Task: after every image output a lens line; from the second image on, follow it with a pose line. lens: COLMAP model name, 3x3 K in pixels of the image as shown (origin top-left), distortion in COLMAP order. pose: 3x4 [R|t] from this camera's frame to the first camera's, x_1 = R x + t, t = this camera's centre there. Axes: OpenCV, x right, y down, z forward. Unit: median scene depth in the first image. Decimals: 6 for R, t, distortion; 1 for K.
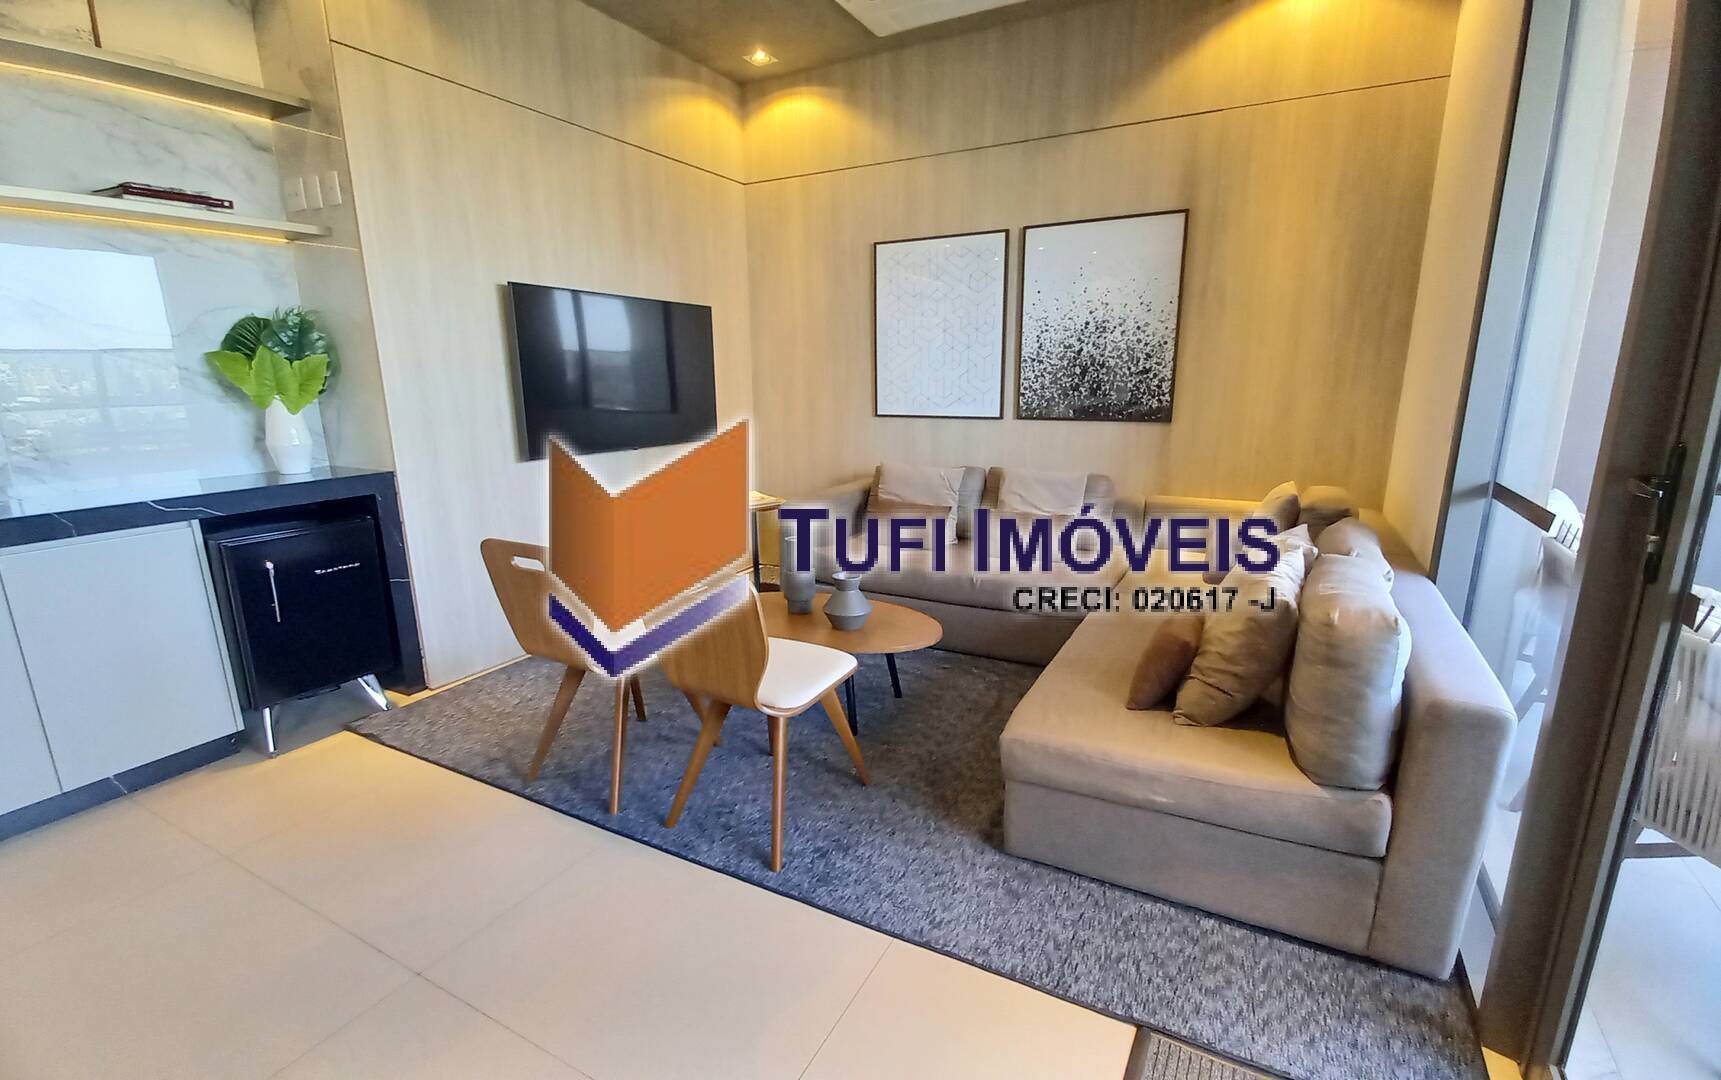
lens RADIAL K [[765.6, 0, 859.4], [0, 765.6, 542.6], [0, 0, 1]] dist [0.004369, -0.007879]
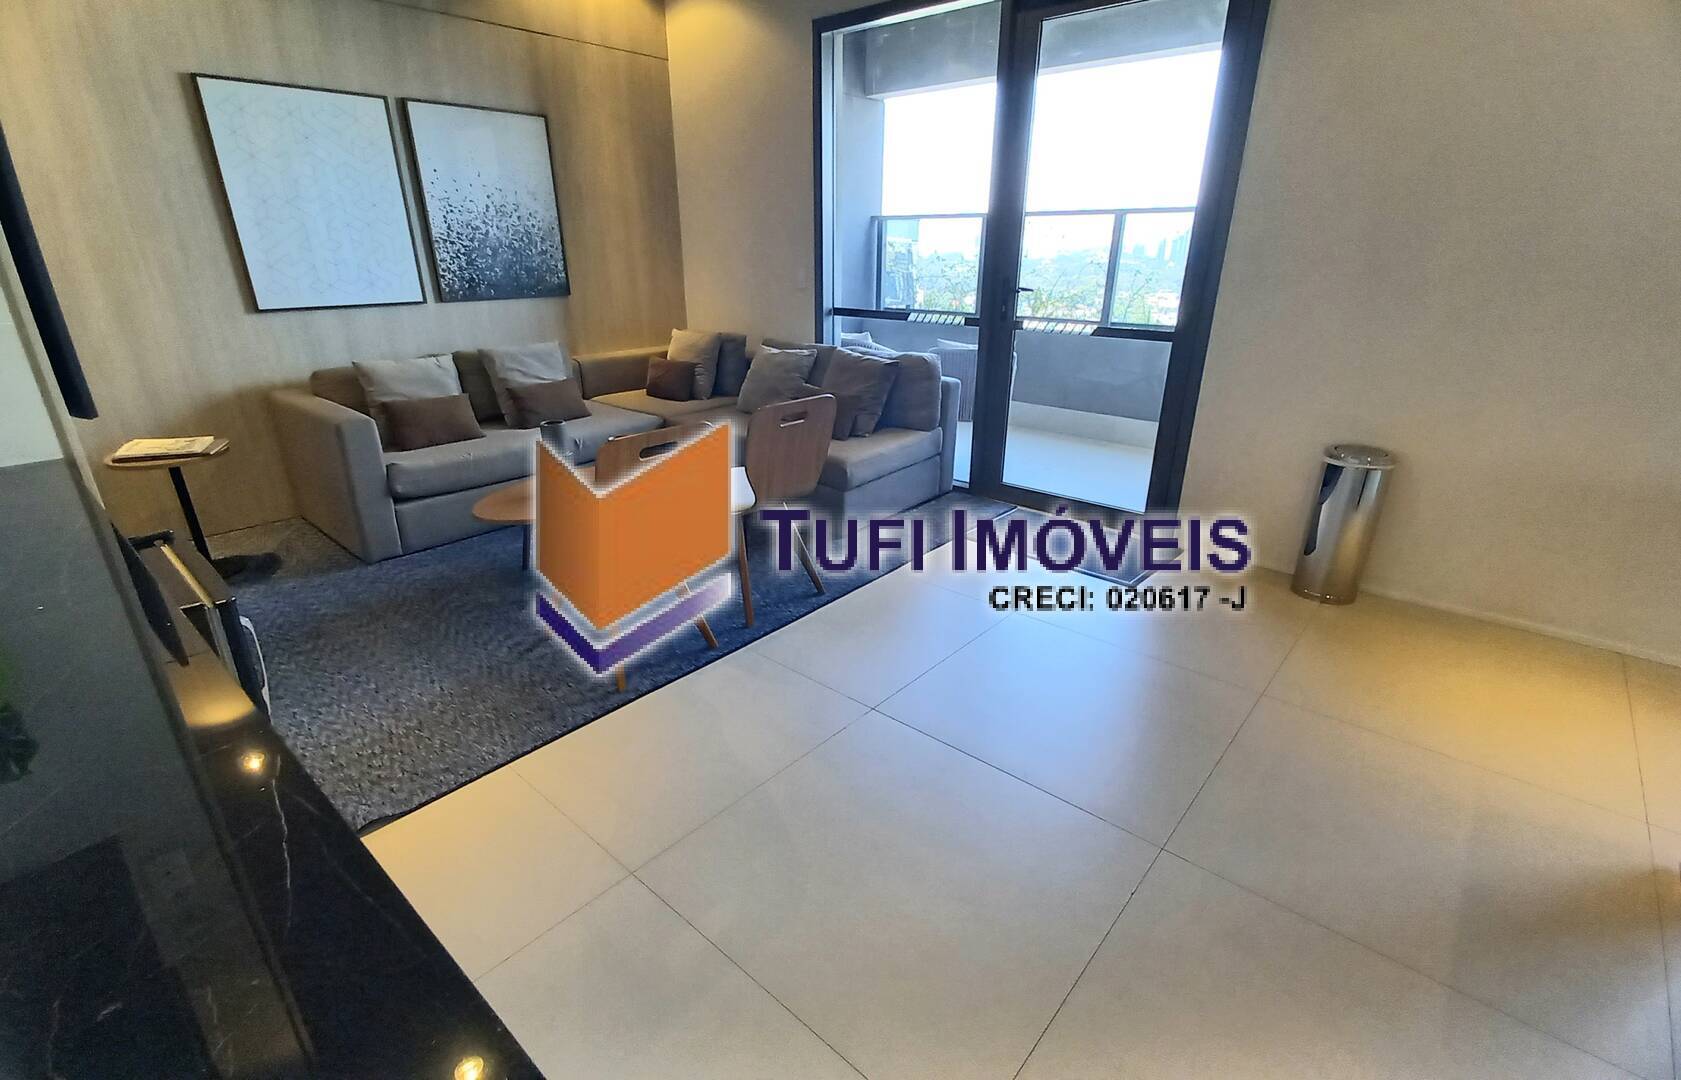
lens RADIAL K [[756.4, 0, 838.4], [0, 756.4, 548.7], [0, 0, 1]] dist [-0.010914, -0.001908]
pose [[0.204364, -0.350065, 0.914161, -0.754342], [0.214166, 0.927235, 0.307194, -0.055798], [-0.955180, 0.133003, 0.264466, 0.299763]]
